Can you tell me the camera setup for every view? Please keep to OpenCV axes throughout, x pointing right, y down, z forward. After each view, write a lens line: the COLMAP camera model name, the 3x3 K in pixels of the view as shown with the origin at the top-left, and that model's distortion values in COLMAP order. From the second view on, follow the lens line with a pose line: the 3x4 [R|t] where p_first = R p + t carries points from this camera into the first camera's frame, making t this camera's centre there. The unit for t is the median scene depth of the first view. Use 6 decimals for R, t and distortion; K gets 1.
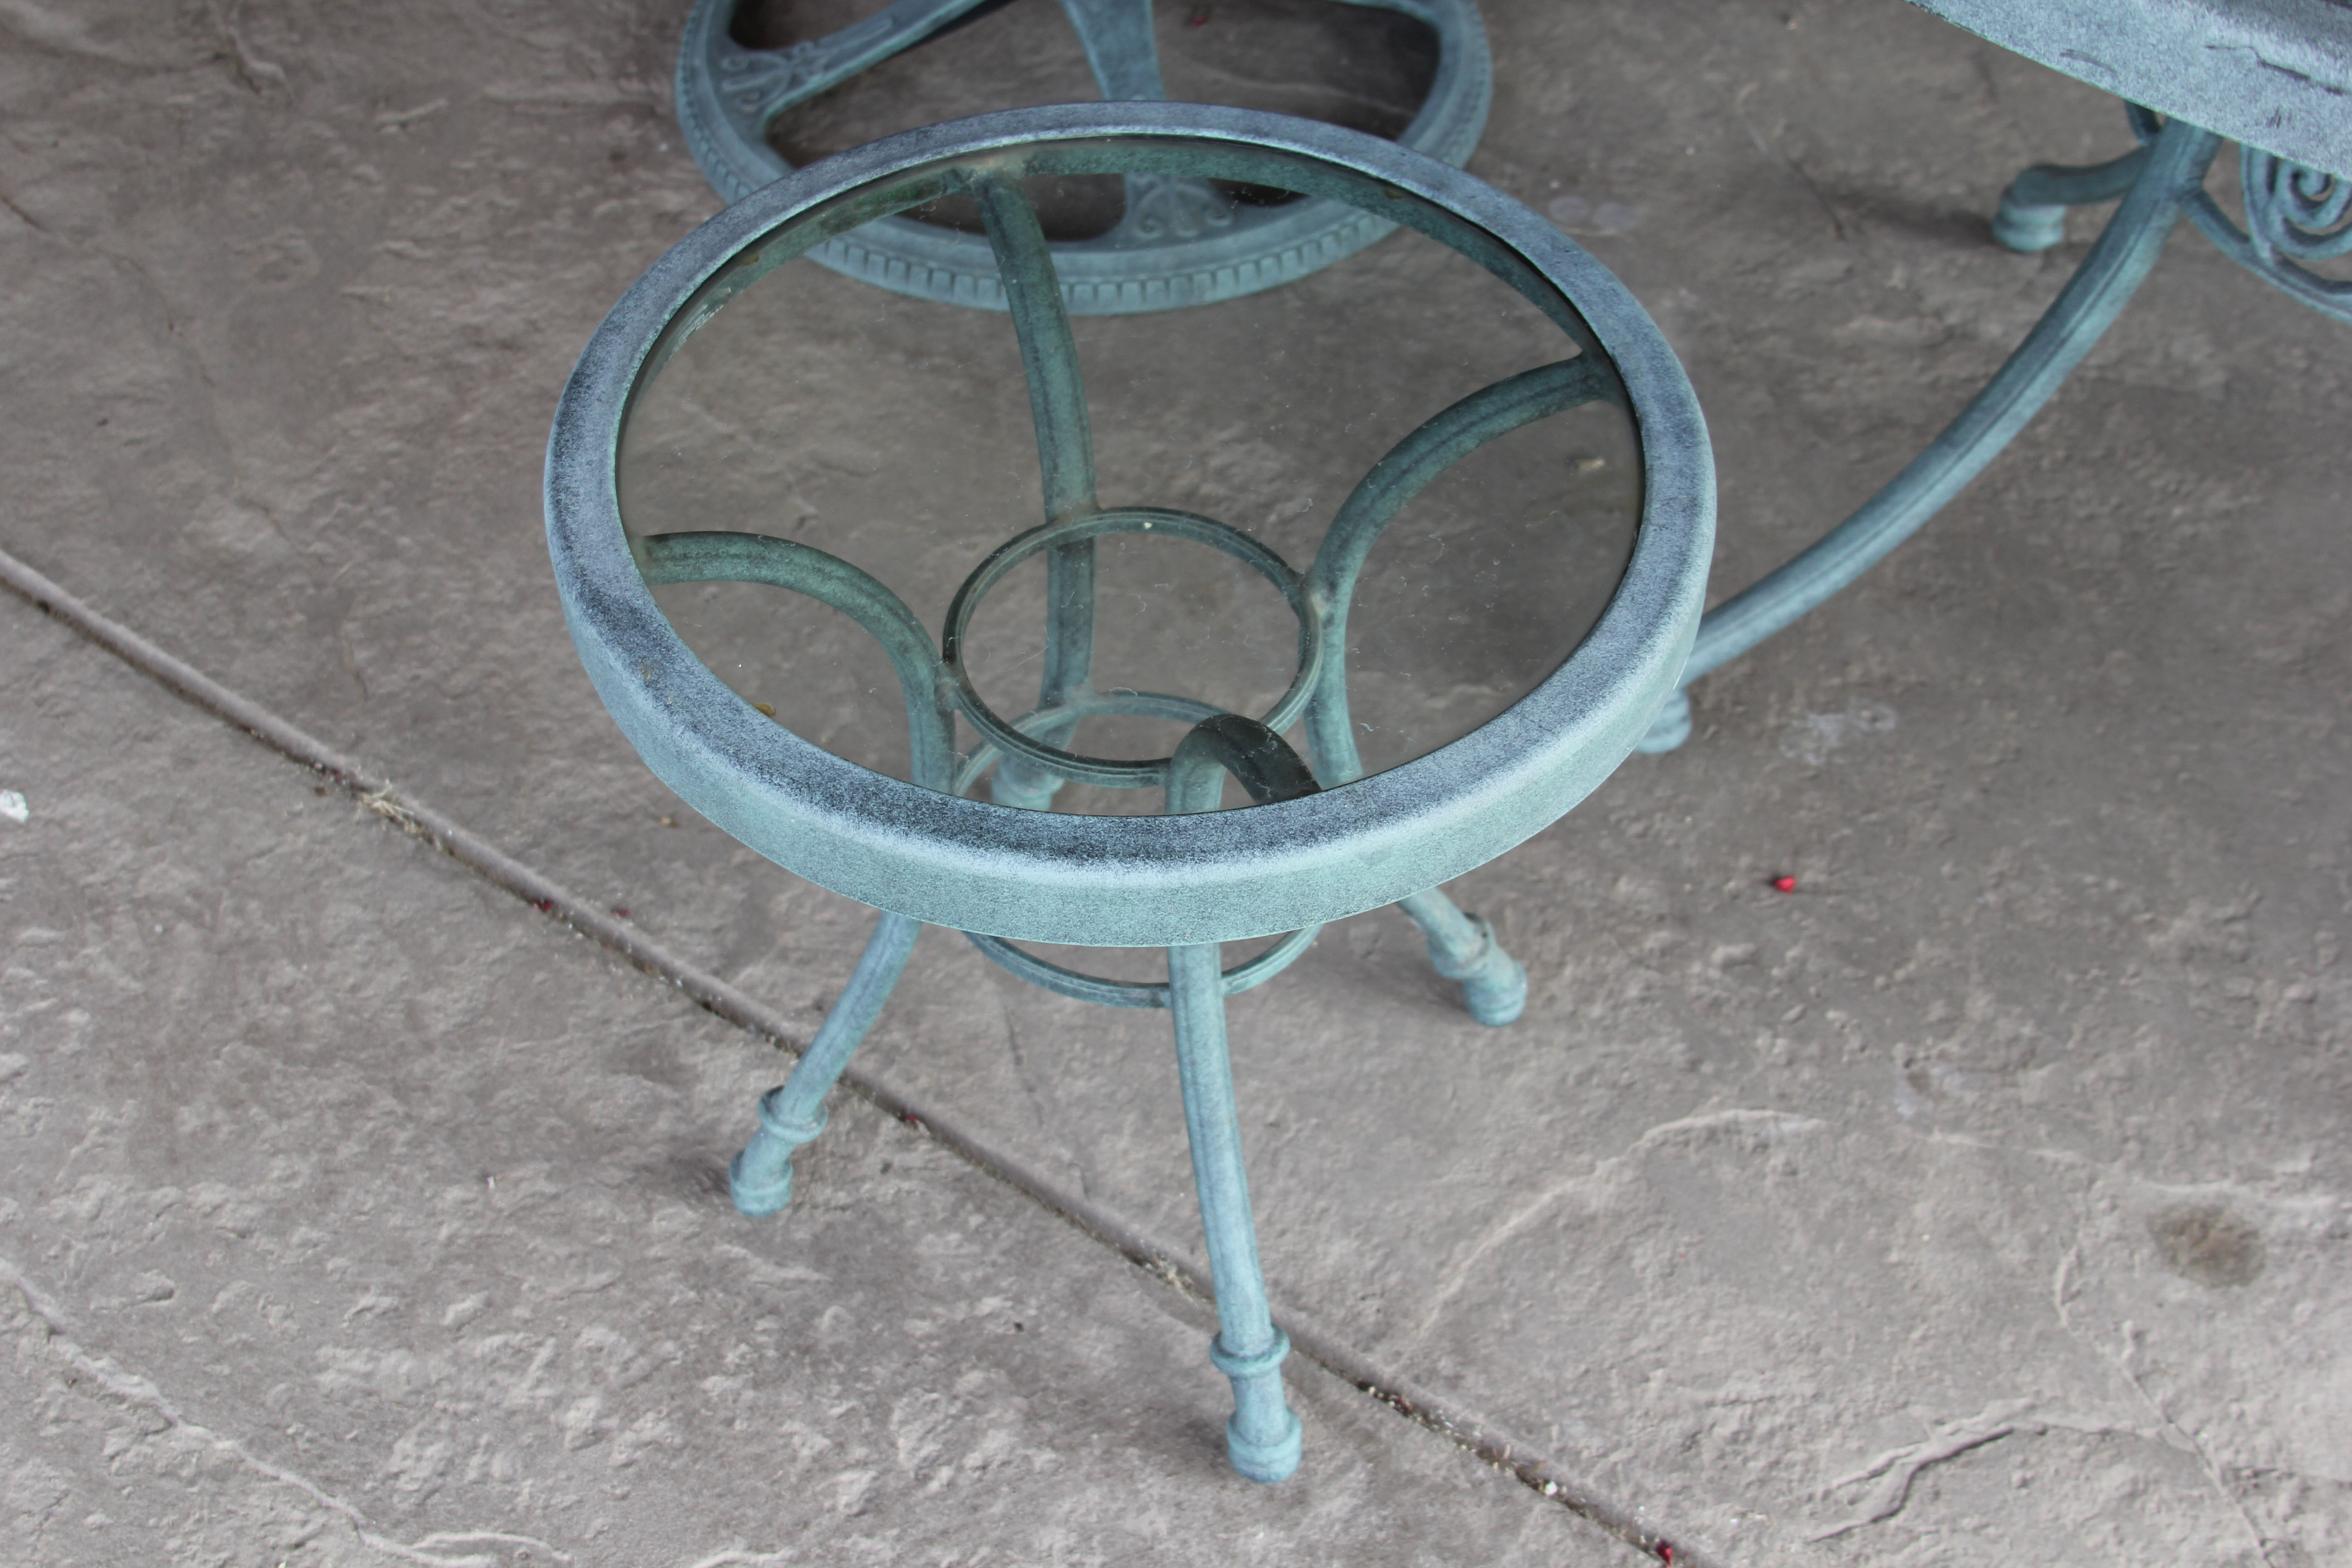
lens RADIAL K [[2963.9, 0, 1154.1], [0, 2963.9, 826.4], [0, 0, 1]] dist [-0.177066, 0.128637]
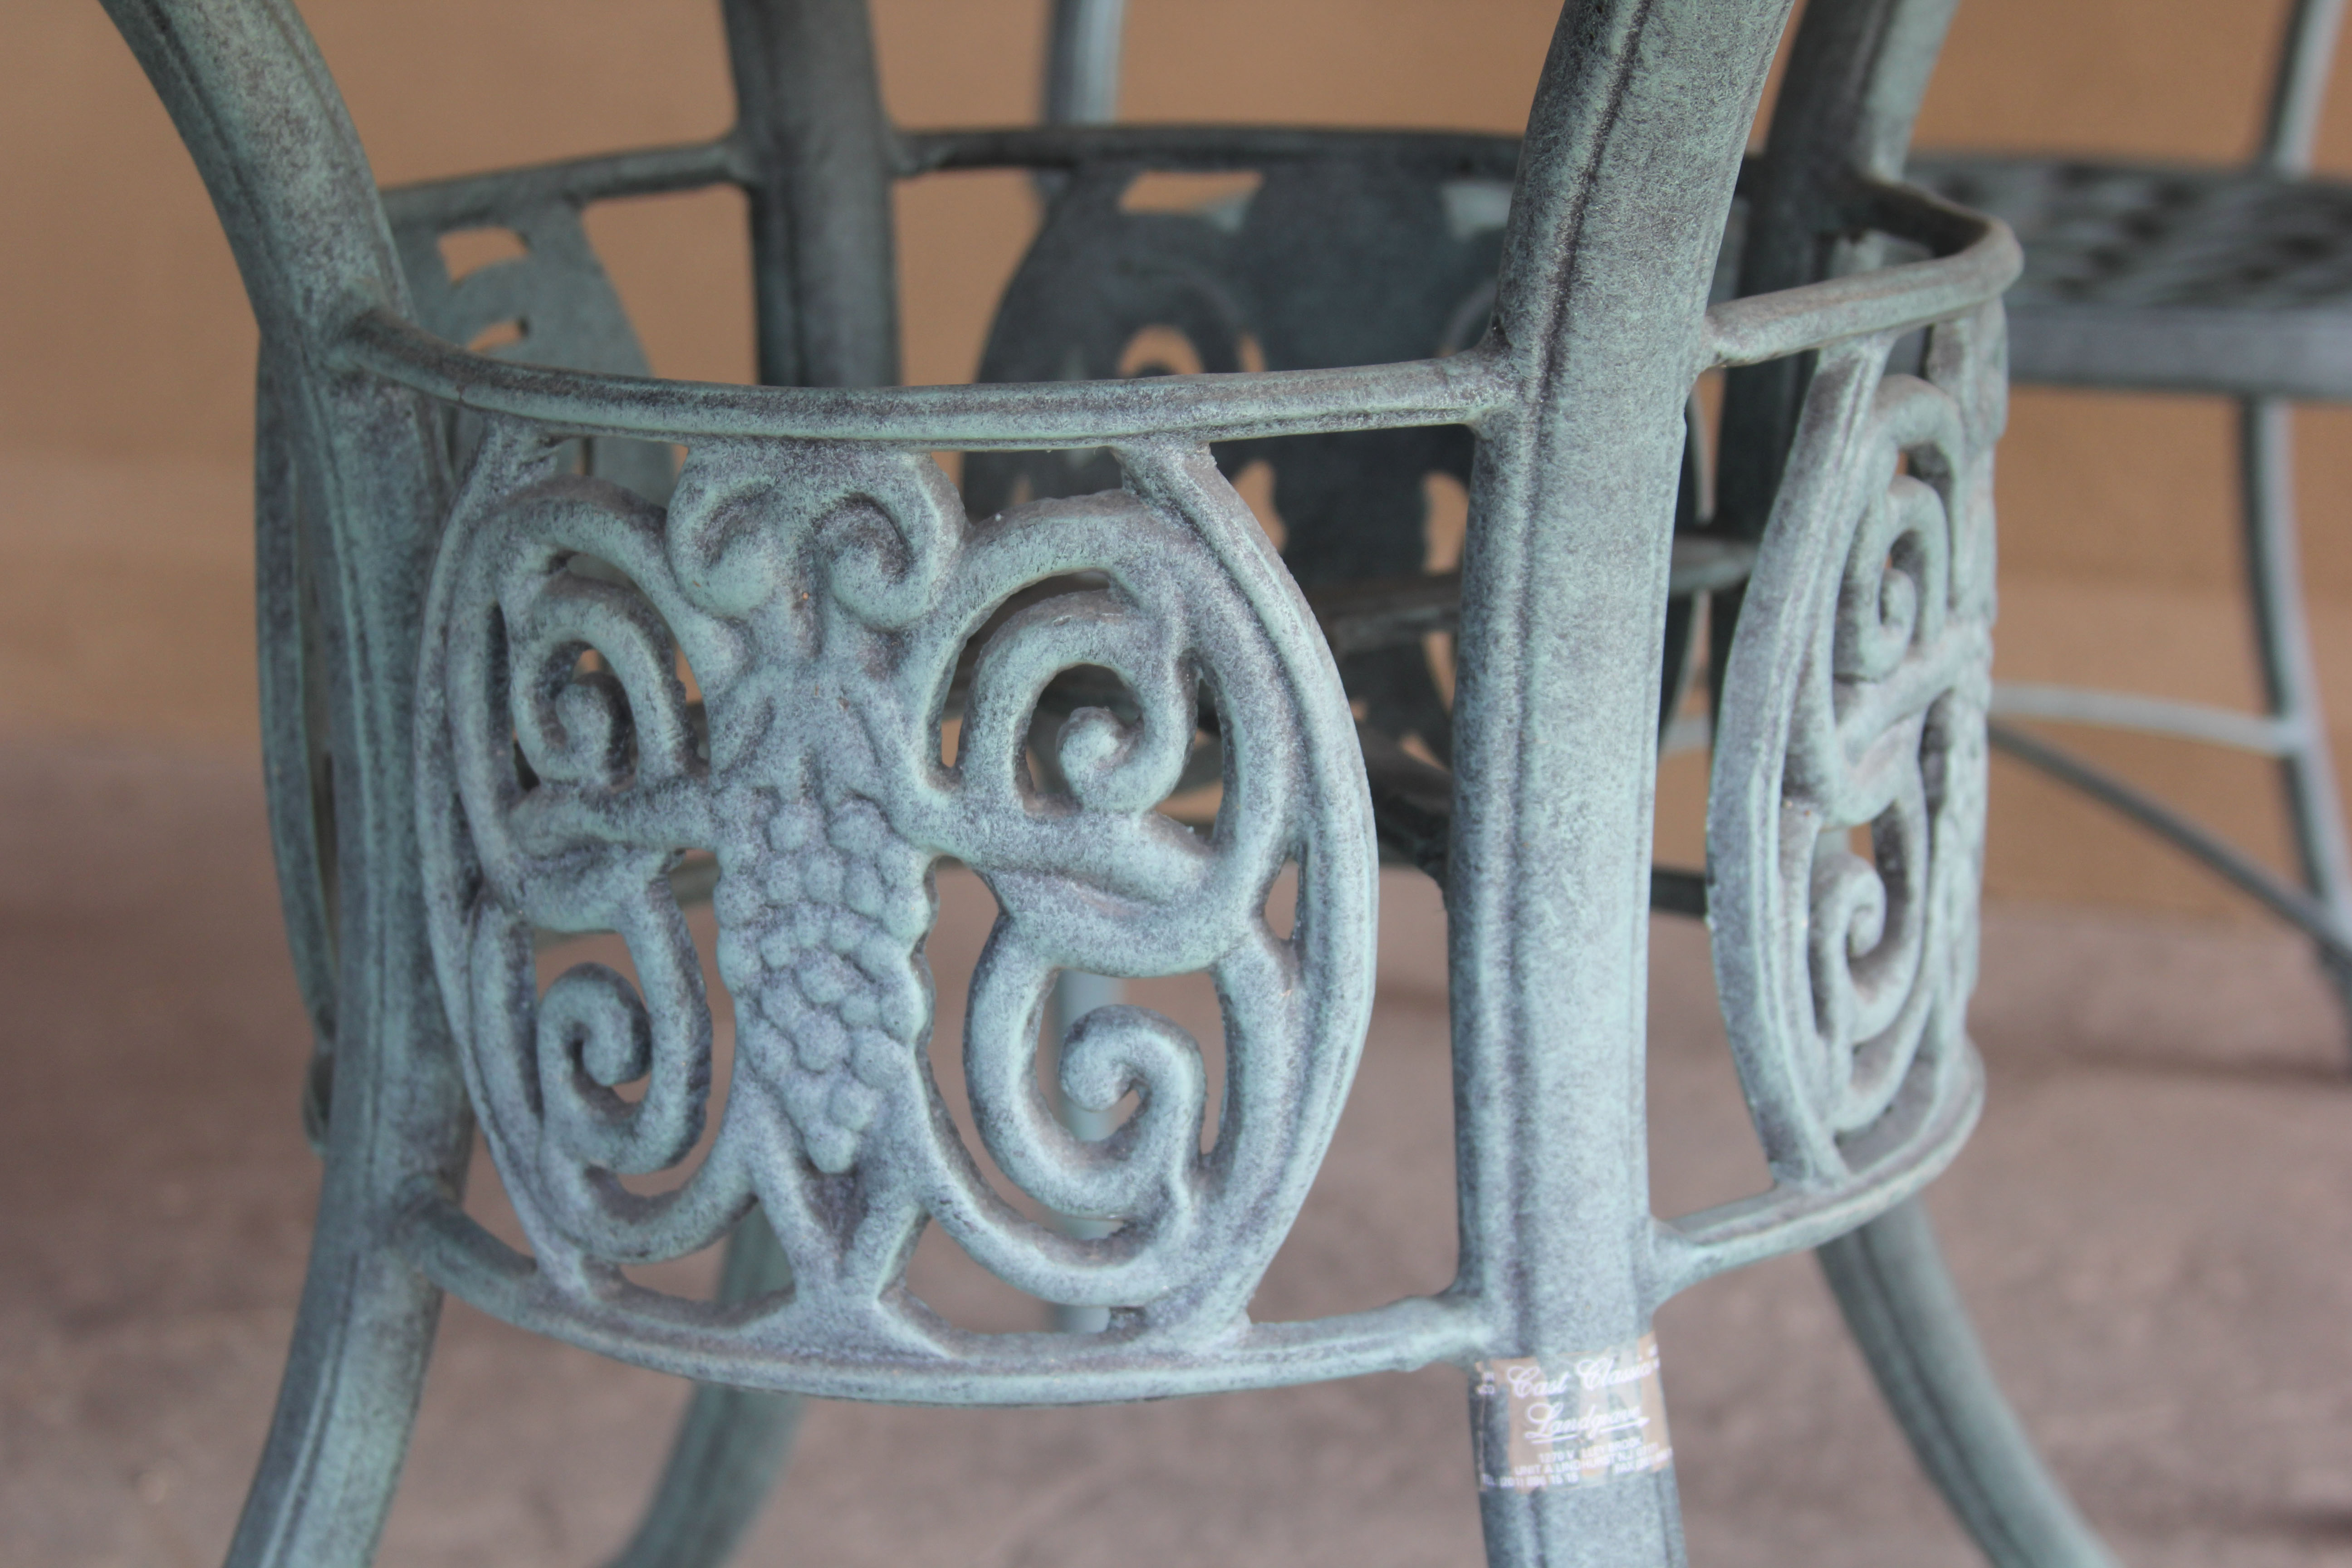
lens RADIAL K [[4462.8, 0, 1173.7], [0, 4462.8, 837.4], [0, 0, 1]] dist [-0.048943, 0.205791]
pose [[0.961295, -0.086061, 0.261734, 0.292620], [0.211519, 0.839256, -0.500909, 0.065544], [-0.176553, 0.536883, 0.824976, 0.429190]]
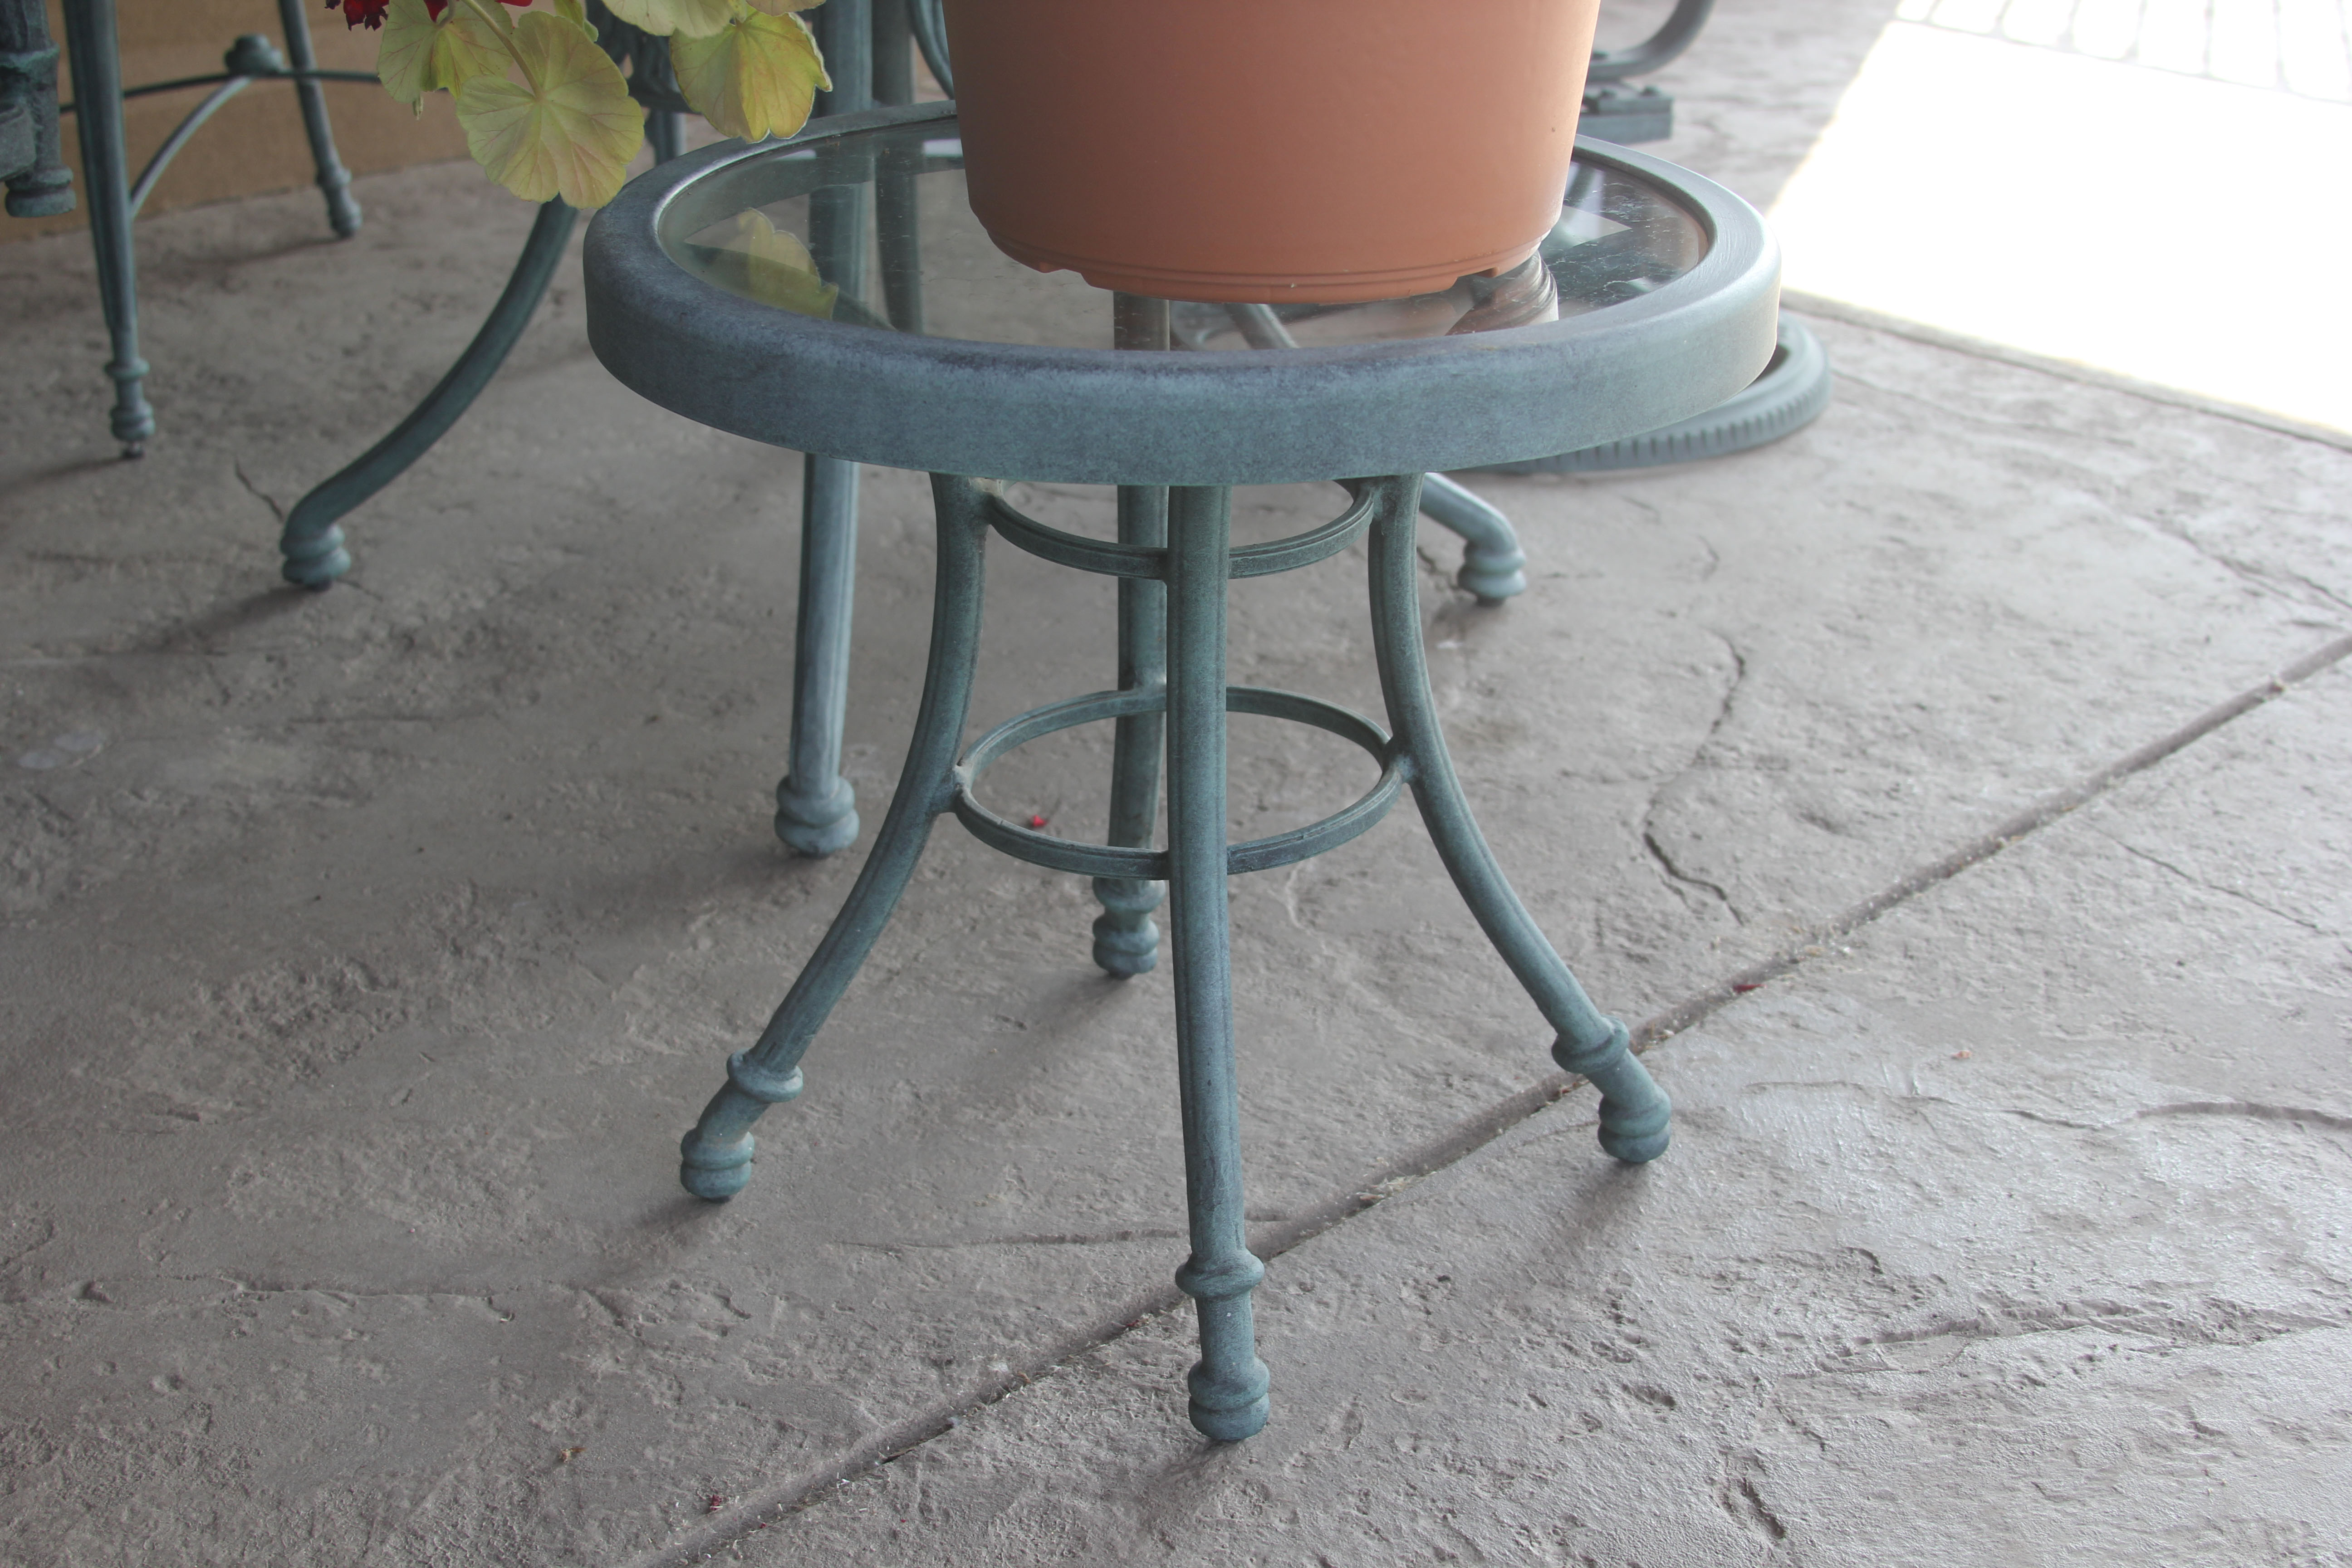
lens RADIAL K [[2963.9, 0, 1154.1], [0, 2963.9, 826.4], [0, 0, 1]] dist [-0.177066, 0.128637]
pose [[0.202669, -0.422667, 0.883334, -0.770125], [0.724963, 0.671164, 0.154813, -0.121506], [-0.658296, 0.609008, 0.442442, 0.553209]]
